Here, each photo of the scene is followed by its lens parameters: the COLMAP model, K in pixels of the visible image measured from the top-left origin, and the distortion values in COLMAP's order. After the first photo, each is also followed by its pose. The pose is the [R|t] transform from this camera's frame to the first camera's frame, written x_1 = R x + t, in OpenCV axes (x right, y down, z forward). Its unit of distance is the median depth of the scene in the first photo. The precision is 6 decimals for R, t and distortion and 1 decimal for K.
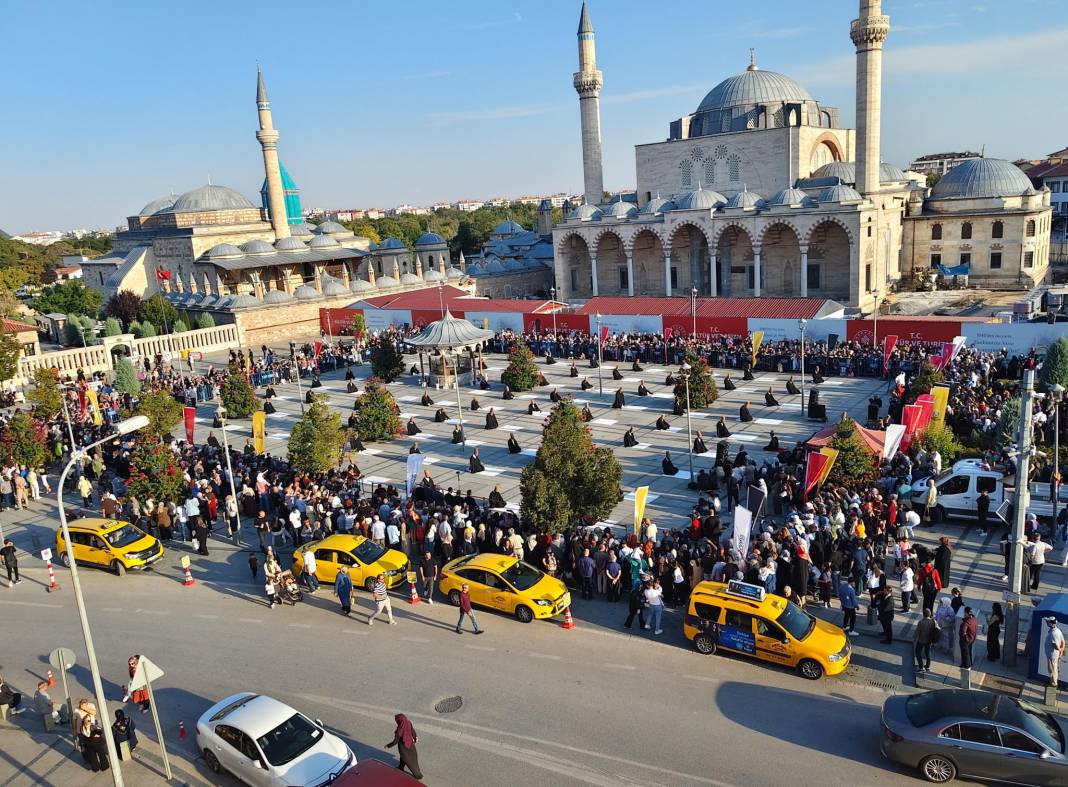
lens RADIAL K [[932.4, 0, 533.7], [0, 932.4, 401.3], [0, 0, 1]] dist [0.059869, -0.083247]
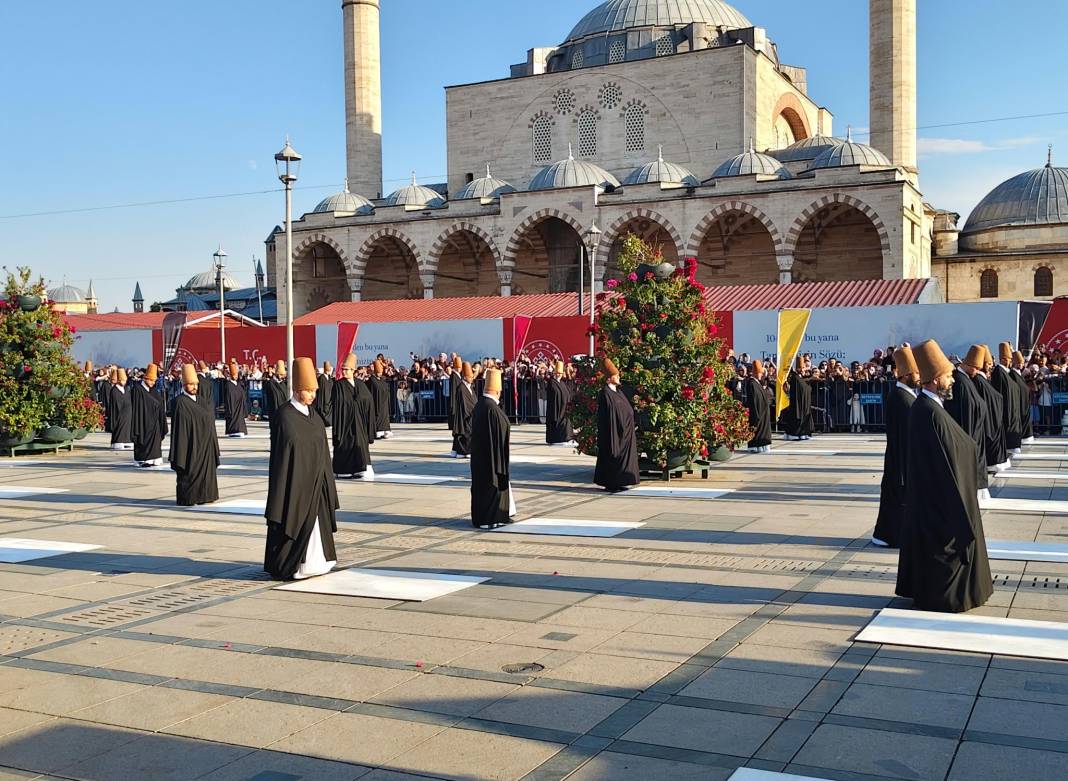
lens RADIAL K [[1138.2, 0, 530.6], [0, 1138.2, 397.6], [0, 0, 1]] dist [0.061103, 0.000000]
pose [[0.982886, 0.049983, 0.177304, 0.052126], [-0.011420, 0.977168, -0.212163, 0.029959], [-0.183860, 0.206507, 0.961015, 0.426763]]
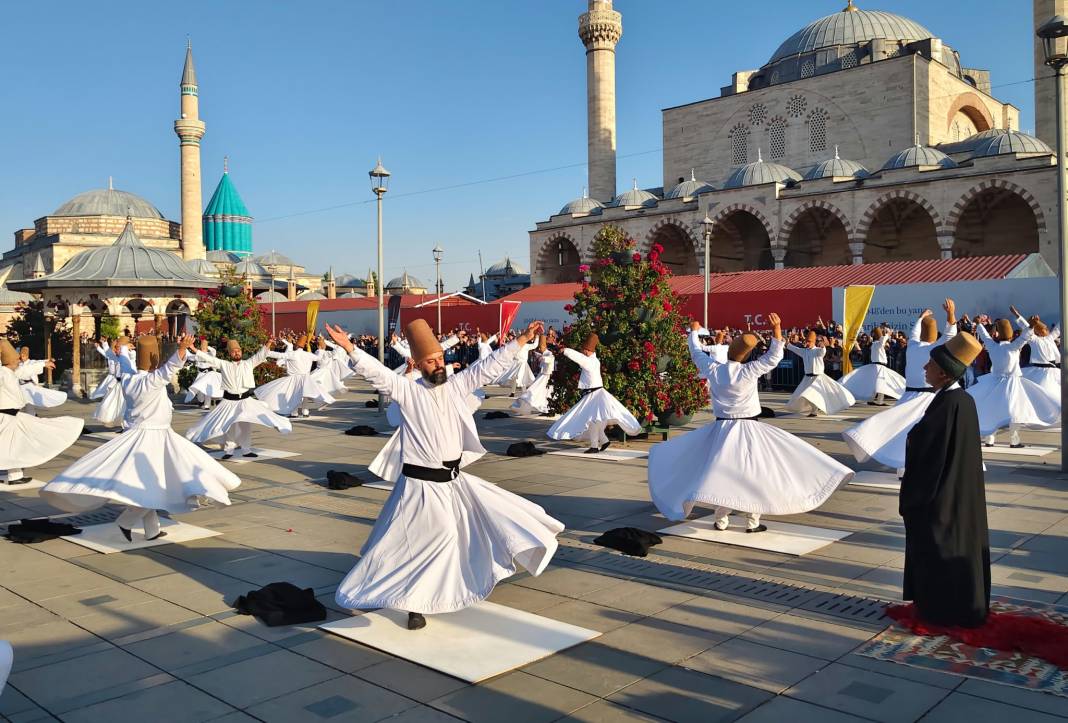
lens RADIAL K [[895.6, 0, 545.7], [0, 895.6, 339.1], [0, 0, 1]] dist [0.055281, -0.077716]
pose [[0.992860, 0.053905, -0.106409, 0.105233], [-0.076292, 0.972720, -0.219079, 0.023169], [0.091697, 0.225633, 0.969887, 0.436894]]
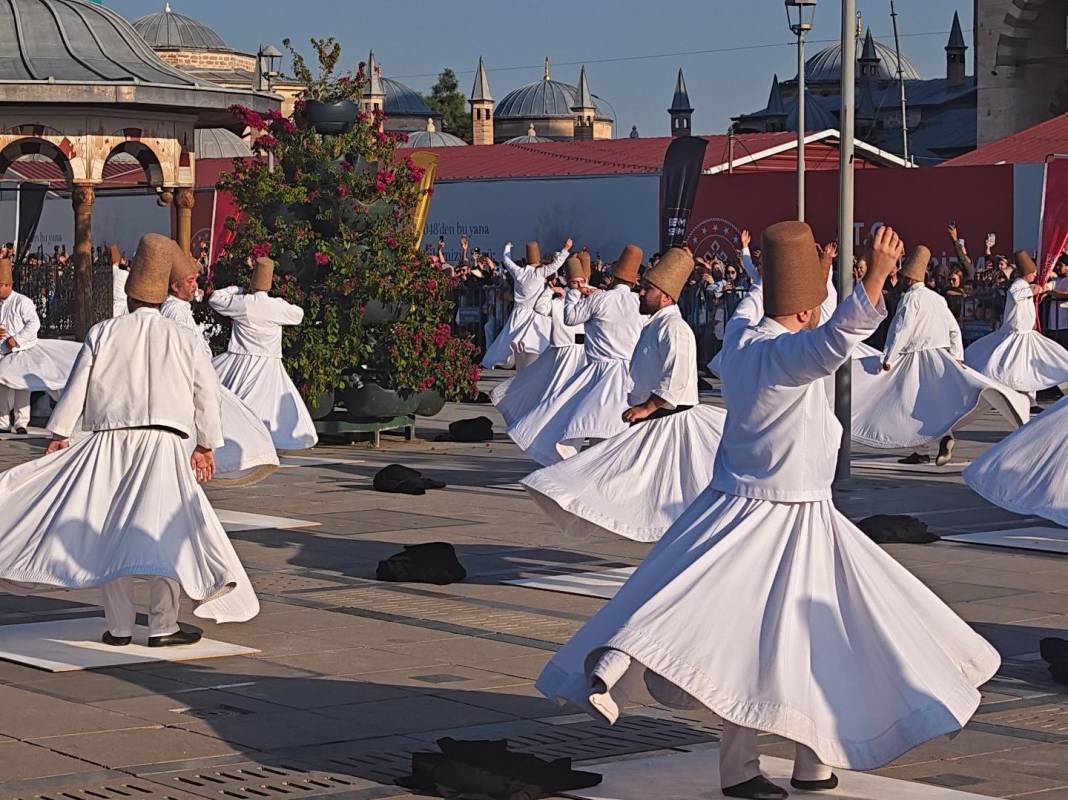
lens RADIAL K [[2701.0, 0, 529.2], [0, 2701.0, 401.5], [0, 0, 1]] dist [-0.084637, 0.000000]
pose [[0.970907, 0.079468, -0.225887, 0.069803], [-0.117948, 0.979664, -0.162316, 0.027868], [0.208394, 0.184237, 0.960536, 0.431593]]
